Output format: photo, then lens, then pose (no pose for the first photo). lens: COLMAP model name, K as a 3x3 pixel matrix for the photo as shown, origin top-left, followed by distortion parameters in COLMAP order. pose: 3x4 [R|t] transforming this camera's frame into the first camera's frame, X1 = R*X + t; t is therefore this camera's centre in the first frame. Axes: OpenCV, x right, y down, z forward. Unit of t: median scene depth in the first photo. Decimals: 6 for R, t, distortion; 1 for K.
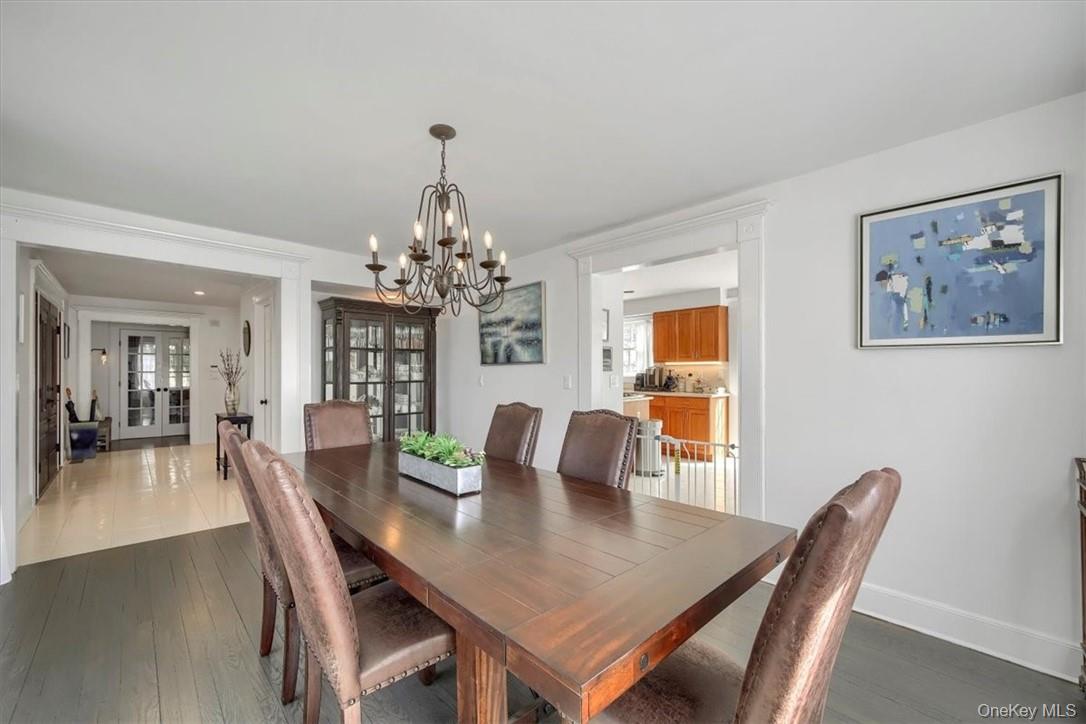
lens RADIAL K [[437.2, 0, 542.6], [0, 437.2, 366.2], [0, 0, 1]] dist [-0.001018, -0.000343]
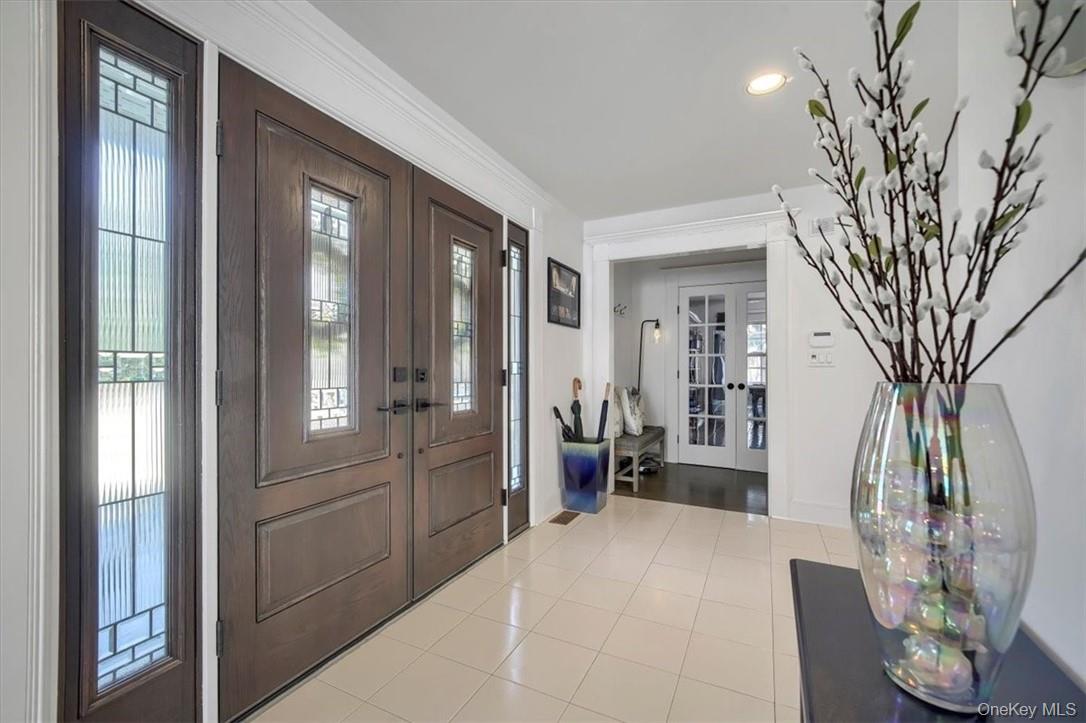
lens RADIAL K [[437.2, 0, 542.6], [0, 437.2, 365.7], [0, 0, 1]] dist [-0.001018, -0.000343]
pose [[0.336308, -0.006634, -0.941729, -0.441177], [0.007025, 0.999965, -0.004536, 0.029033], [0.941726, -0.005091, 0.336342, 0.602108]]
